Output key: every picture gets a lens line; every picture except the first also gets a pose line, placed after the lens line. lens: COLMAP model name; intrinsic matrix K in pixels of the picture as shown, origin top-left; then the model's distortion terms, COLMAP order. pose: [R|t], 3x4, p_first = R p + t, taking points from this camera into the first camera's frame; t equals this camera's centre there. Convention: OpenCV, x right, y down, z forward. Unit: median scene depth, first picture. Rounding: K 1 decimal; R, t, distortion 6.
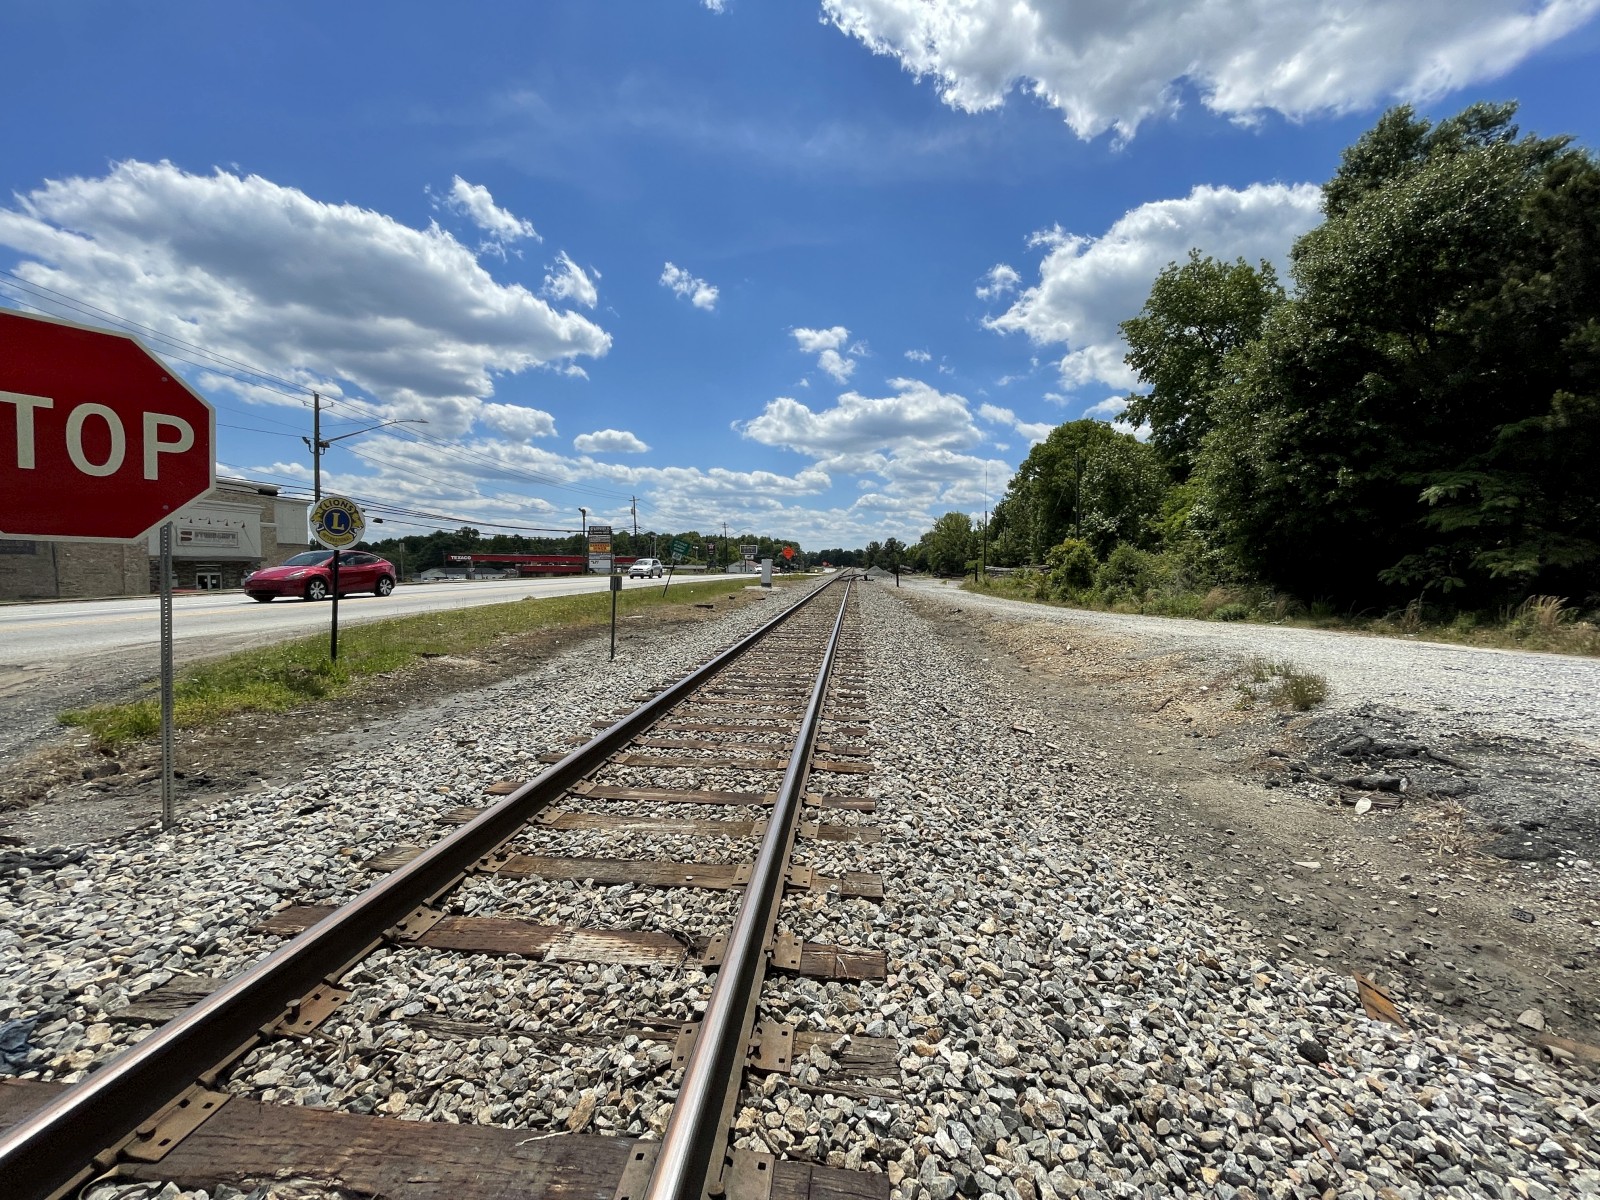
lens RADIAL K [[641.8, 0, 798.2], [0, 641.8, 599.5], [0, 0, 1]] dist [-0.002676, 0.000364]
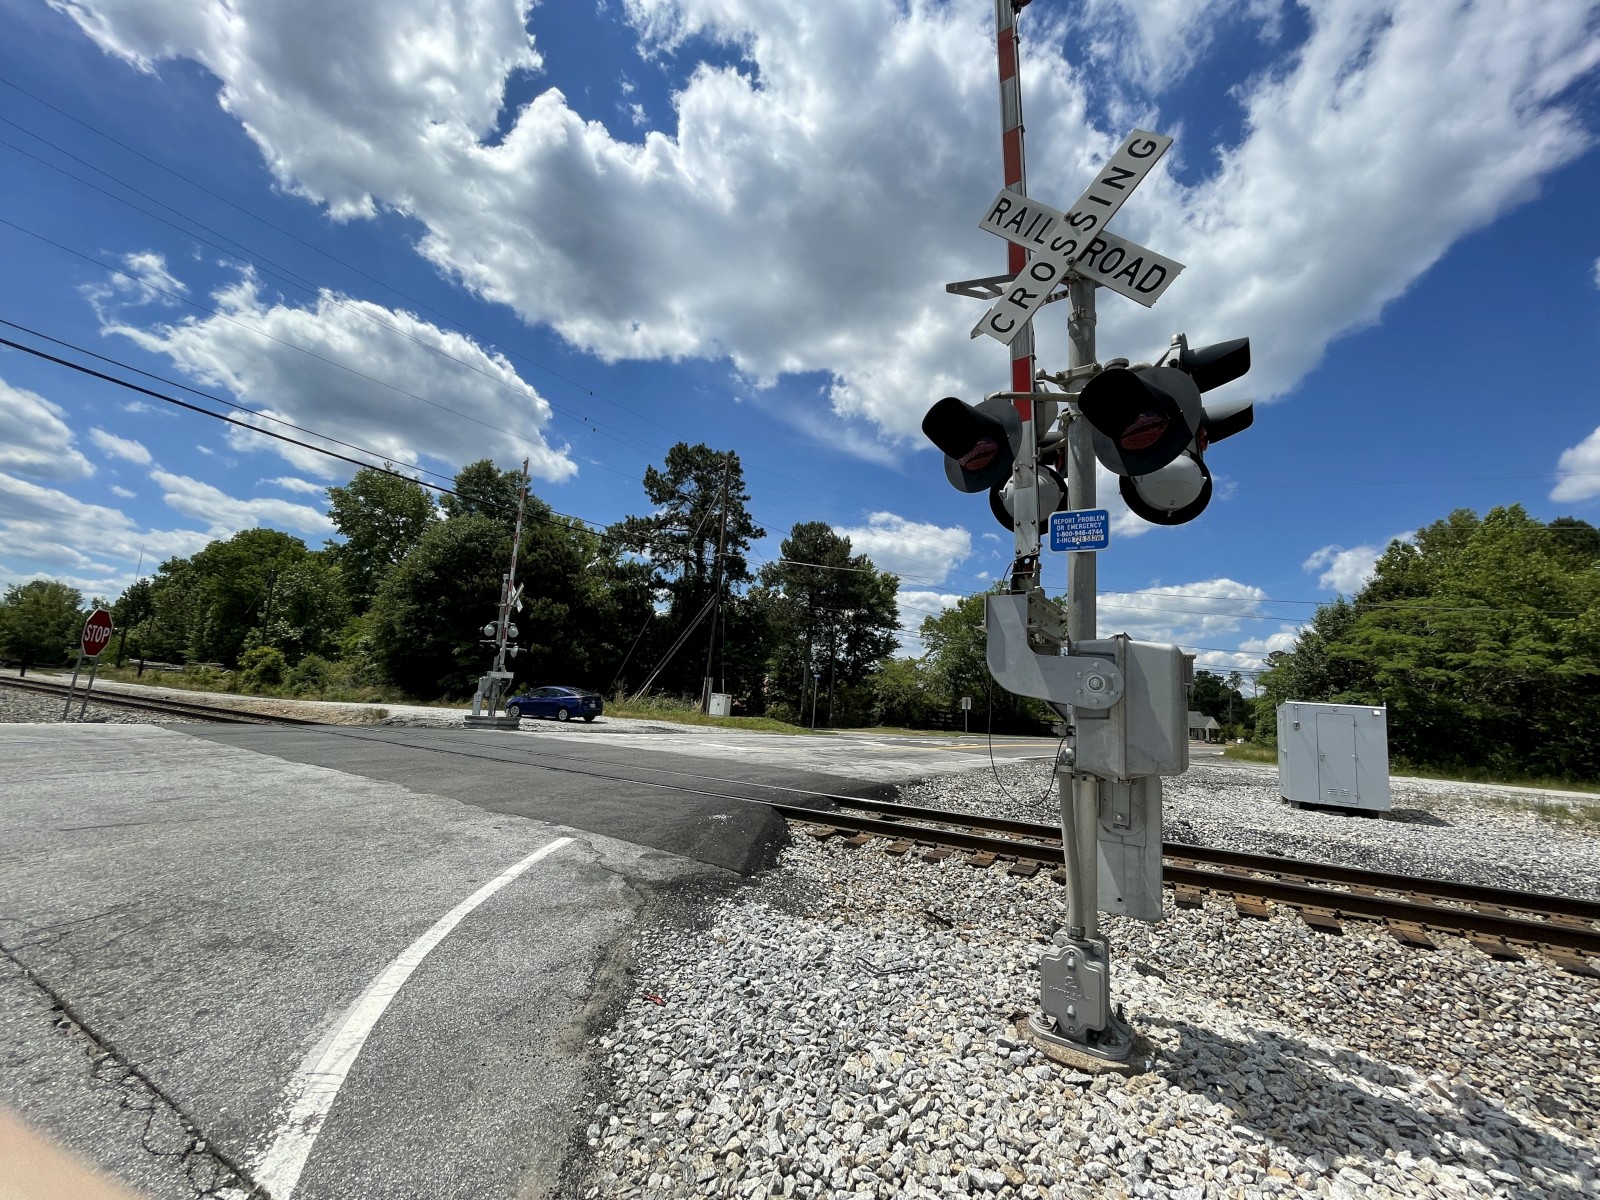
lens RADIAL K [[641.8, 0, 805.9], [0, 641.8, 601.9], [0, 0, 1]] dist [-0.002676, 0.000364]
pose [[0.408027, 0.157714, 0.899244, -0.321933], [-0.011284, 0.985762, -0.167768, 0.023170], [-0.912900, 0.058307, 0.403997, -0.550110]]
